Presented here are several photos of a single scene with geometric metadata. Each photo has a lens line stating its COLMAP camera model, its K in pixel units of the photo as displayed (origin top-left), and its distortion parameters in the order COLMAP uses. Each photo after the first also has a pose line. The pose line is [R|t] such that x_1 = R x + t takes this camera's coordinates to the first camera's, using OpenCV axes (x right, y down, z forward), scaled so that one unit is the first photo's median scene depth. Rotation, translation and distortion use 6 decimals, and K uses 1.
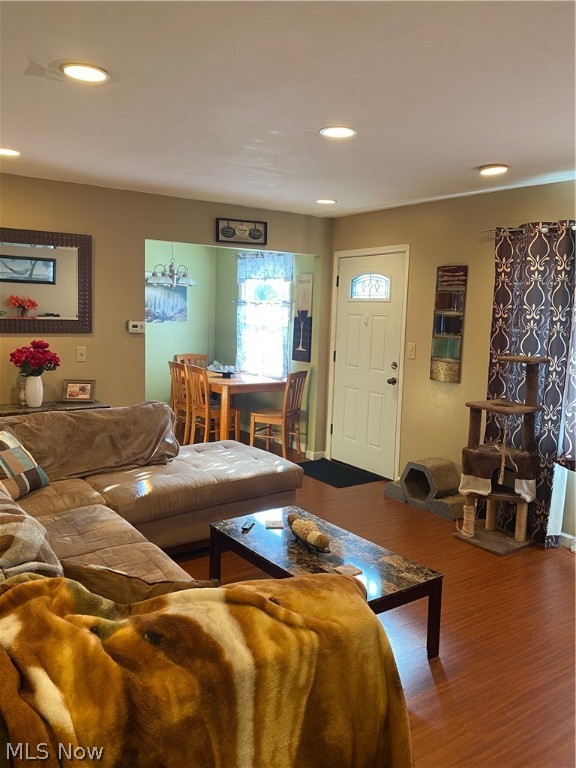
lens RADIAL K [[614.6, 0, 288.3], [0, 614.6, 384.2], [0, 0, 1]] dist [0.005688, -0.002791]
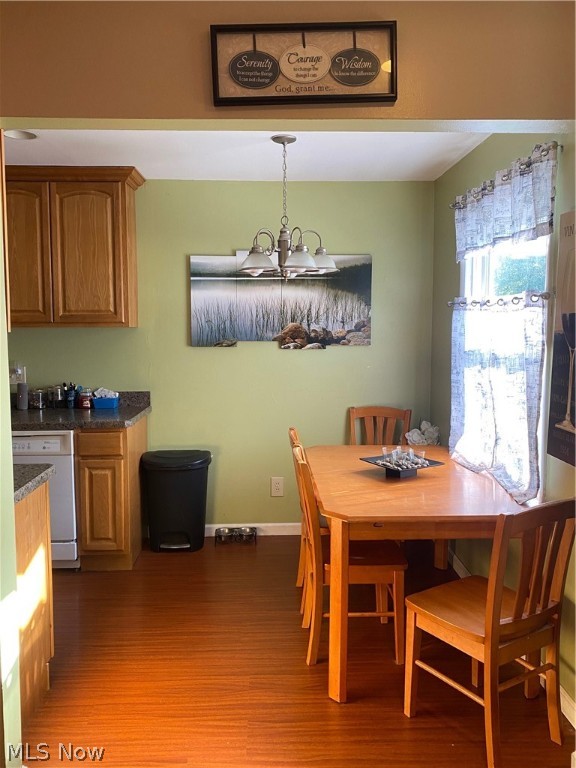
lens RADIAL K [[614.6, 0, 280.6], [0, 614.6, 367.0], [0, 0, 1]] dist [0.005688, -0.002791]
pose [[0.839752, 0.003973, -0.542956, 0.068373], [-0.035795, 0.998203, -0.048057, -0.065682], [0.541789, 0.059791, 0.838385, 0.607500]]
